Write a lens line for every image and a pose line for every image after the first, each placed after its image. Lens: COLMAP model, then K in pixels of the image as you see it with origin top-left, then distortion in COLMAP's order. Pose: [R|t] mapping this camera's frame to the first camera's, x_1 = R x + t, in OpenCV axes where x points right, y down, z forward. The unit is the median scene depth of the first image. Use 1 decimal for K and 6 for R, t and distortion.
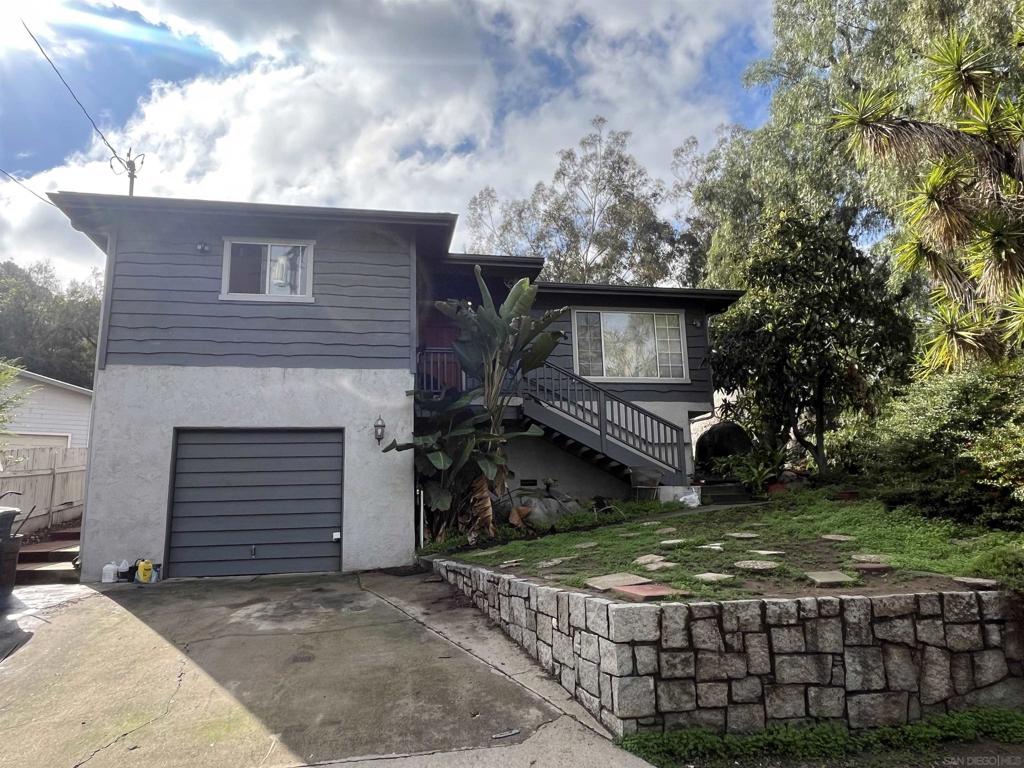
lens RADIAL K [[708.4, 0, 504.2], [0, 708.4, 382.7], [0, 0, 1]] dist [-0.000693, -0.005352]
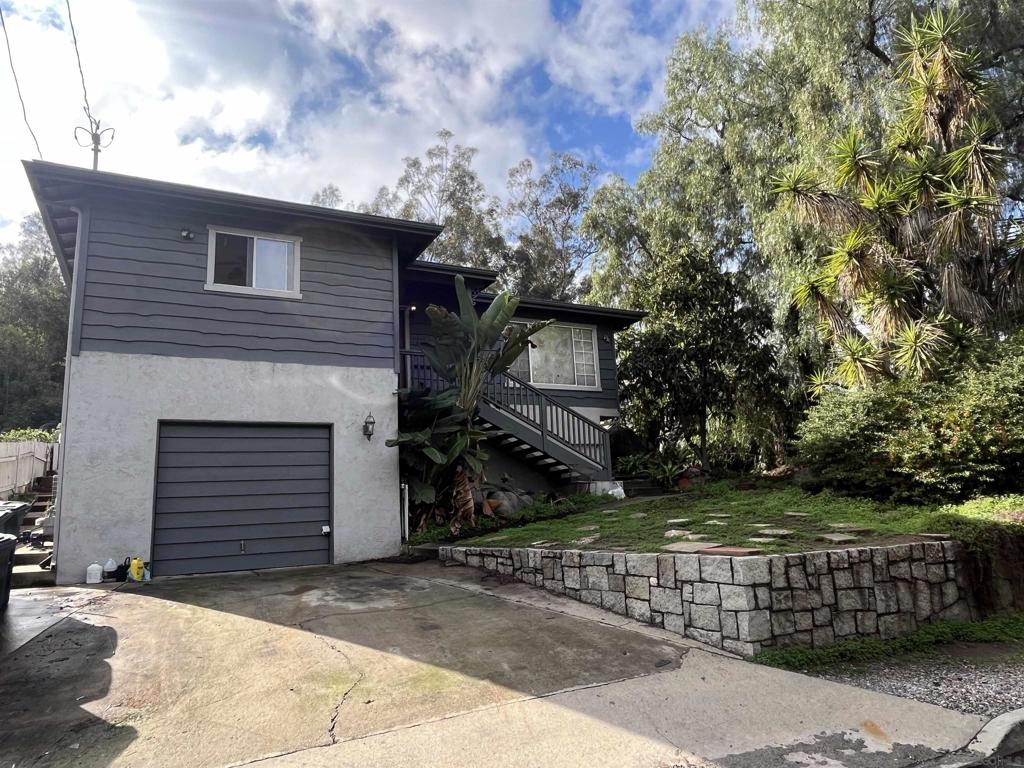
lens RADIAL K [[708.4, 0, 511.3], [0, 708.4, 382.6], [0, 0, 1]] dist [-0.000693, -0.005352]
pose [[0.955222, 0.035602, 0.293741, -0.294113], [-0.032246, 0.999348, -0.016262, 0.013349], [-0.294129, 0.006062, 0.955747, -0.055040]]
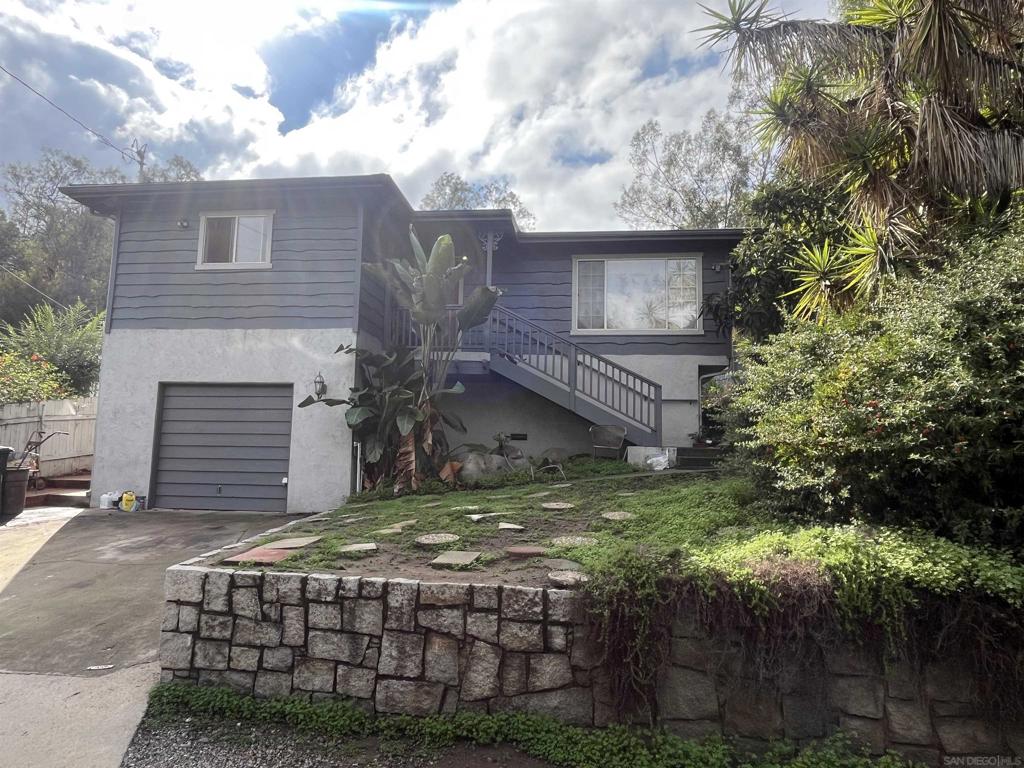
lens RADIAL K [[708.4, 0, 509.1], [0, 708.4, 380.6], [0, 0, 1]] dist [-0.000693, -0.005352]
pose [[0.948722, 0.009352, -0.315974, 0.452802], [0.015481, 0.996988, 0.075991, -0.019047], [0.315733, -0.076986, 0.945720, 0.076498]]
